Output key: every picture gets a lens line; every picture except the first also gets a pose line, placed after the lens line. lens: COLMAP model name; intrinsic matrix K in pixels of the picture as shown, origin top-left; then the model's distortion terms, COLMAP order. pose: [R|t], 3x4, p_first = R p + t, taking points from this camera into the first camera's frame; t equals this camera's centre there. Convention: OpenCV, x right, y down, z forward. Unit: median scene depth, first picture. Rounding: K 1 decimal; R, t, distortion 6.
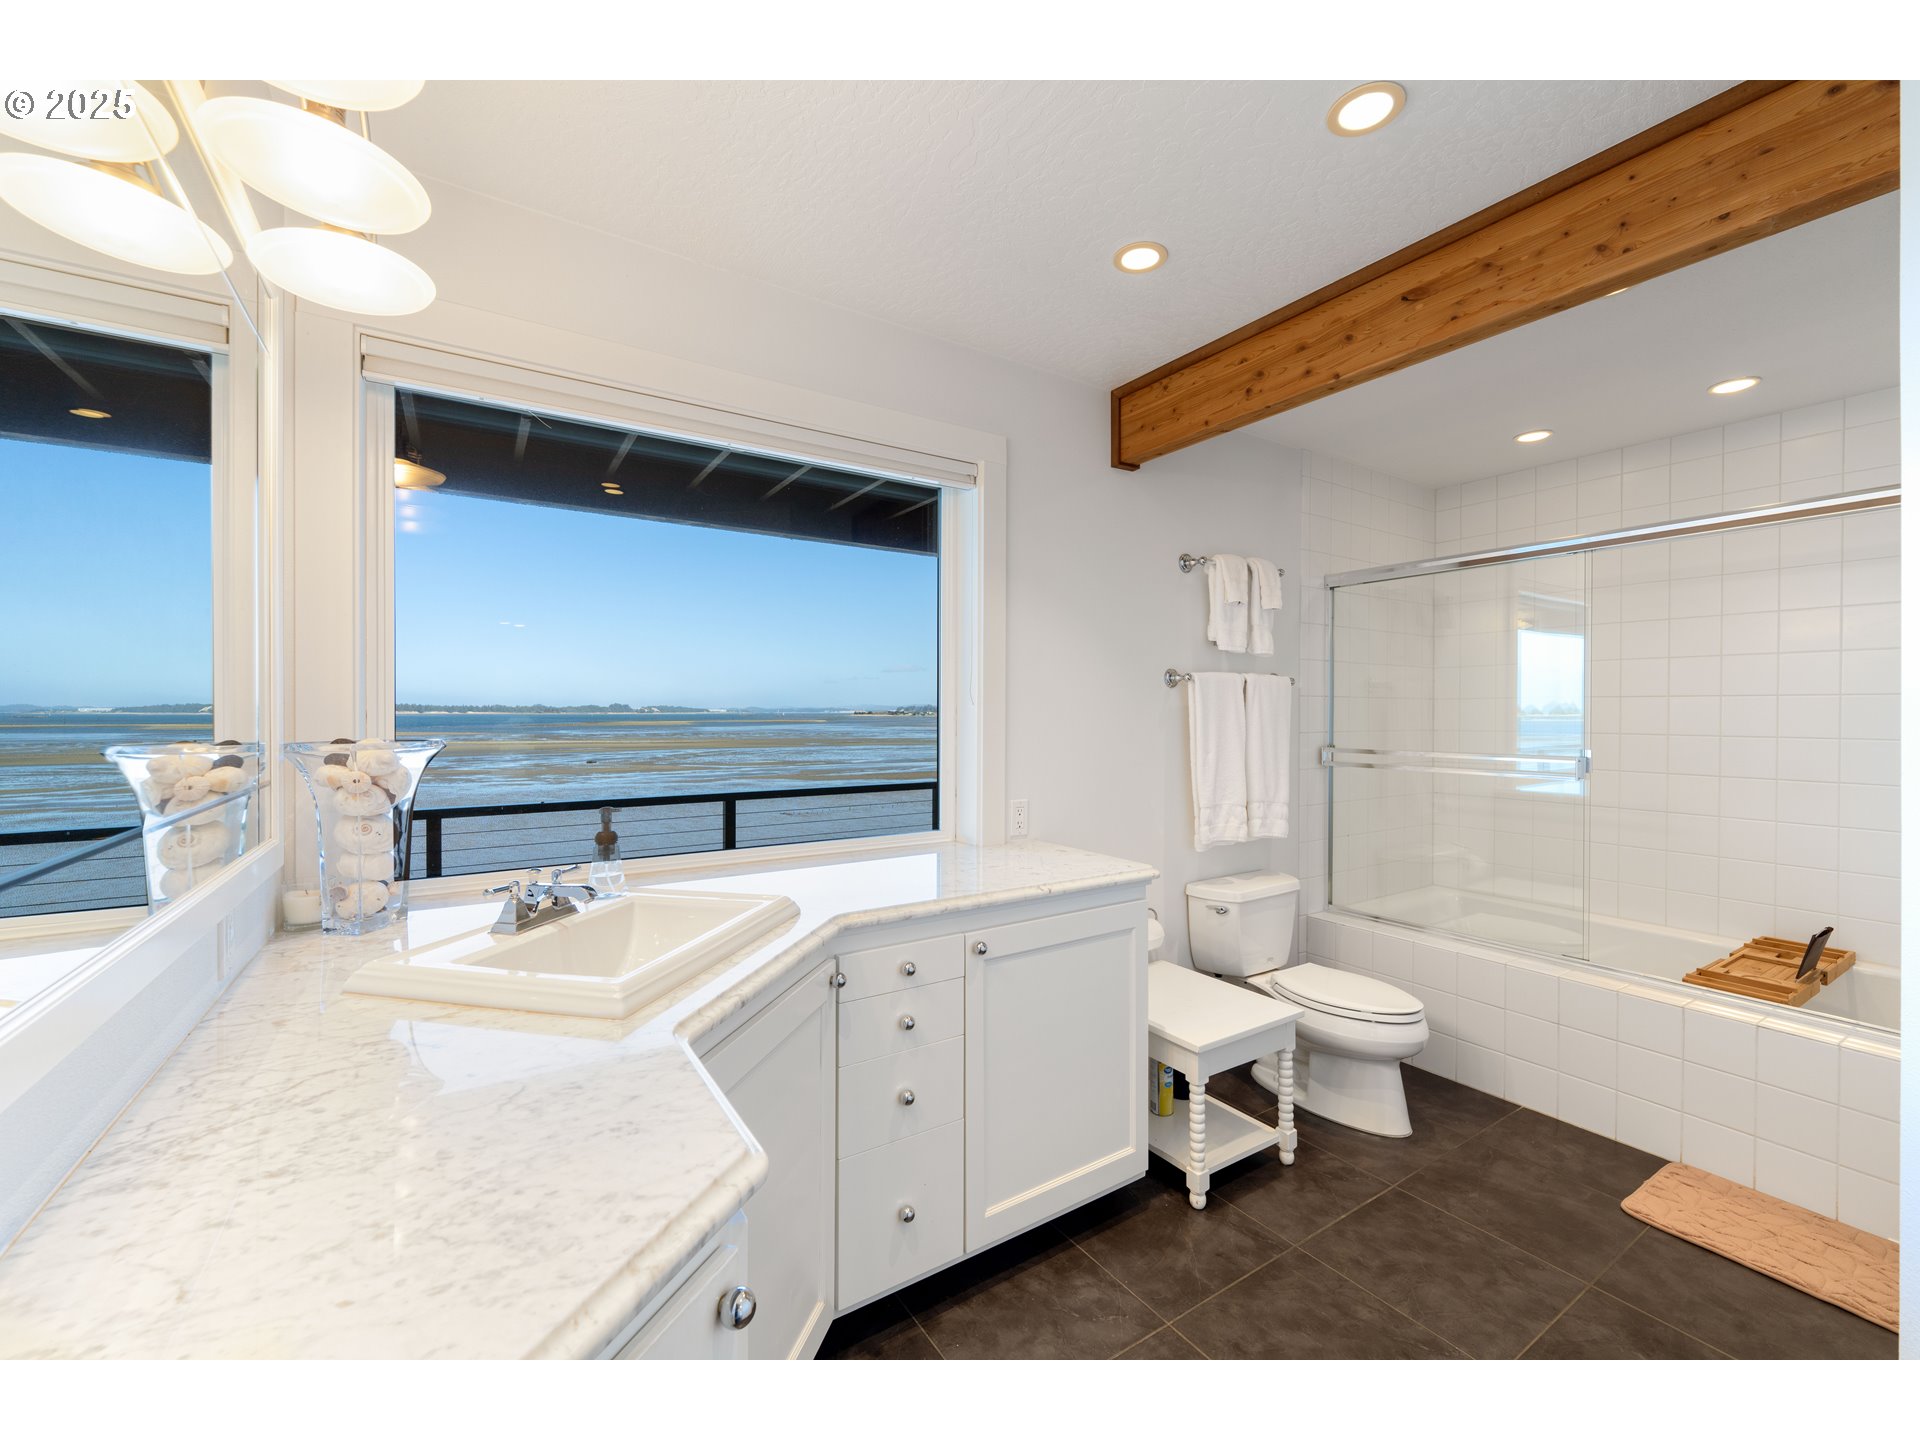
lens RADIAL K [[777.3, 0, 961.8], [0, 777.3, 716.4], [0, 0, 1]] dist [0.000420, -0.000166]
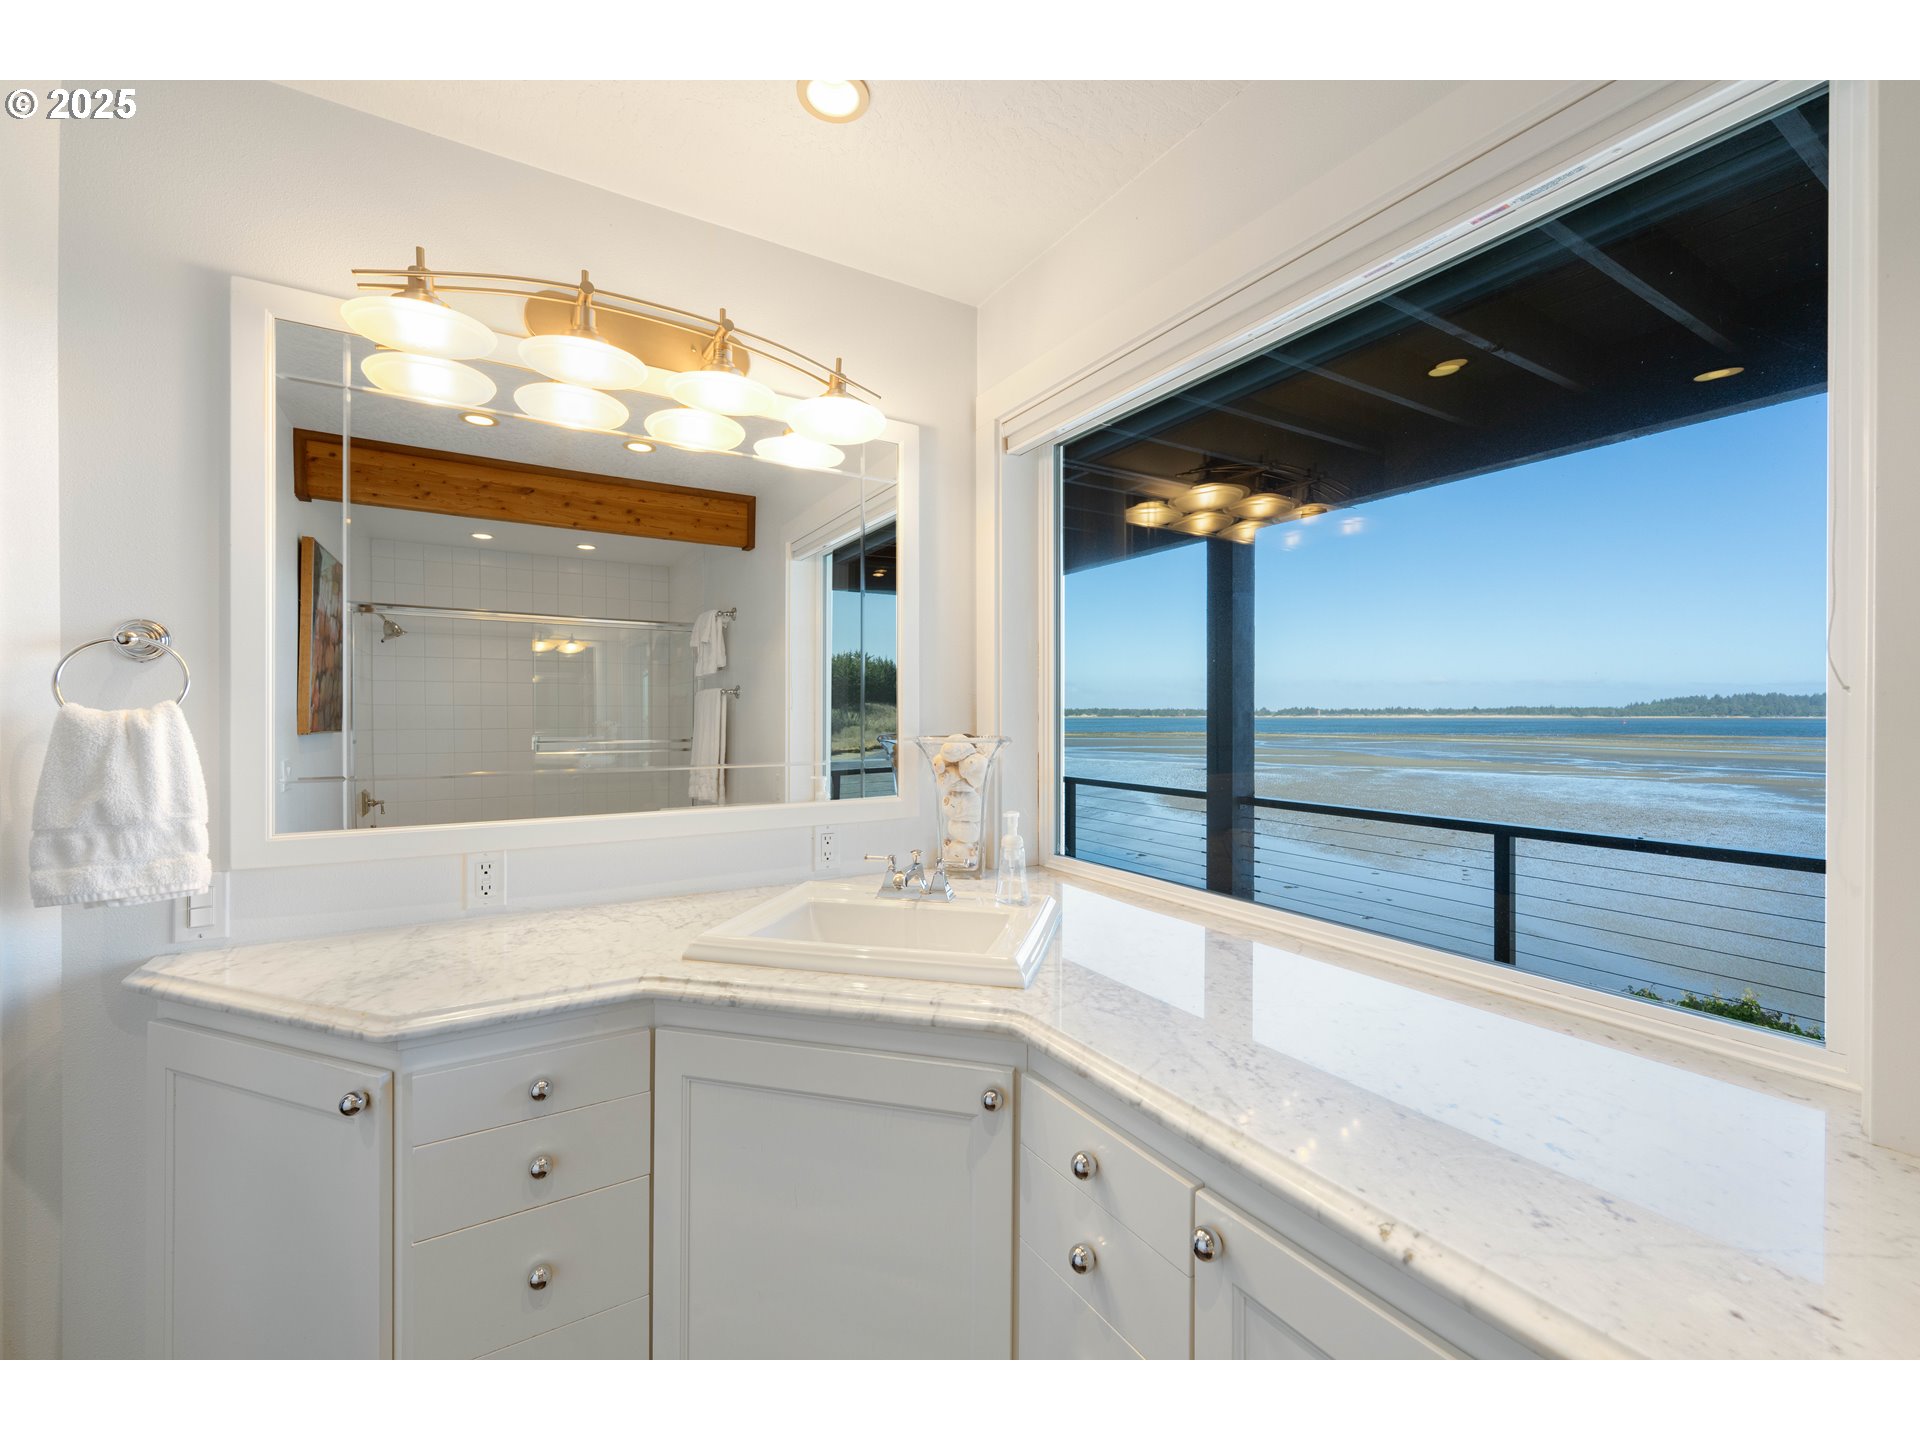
lens RADIAL K [[779.4, 0, 966.7], [0, 779.4, 719.9], [0, 0, 1]] dist [0.001884, -0.000363]
pose [[-0.020955, 0.005268, -0.999767, 1.046423], [-0.007076, 0.999960, 0.005417, -0.010384], [0.999755, 0.007188, -0.020916, 1.911232]]
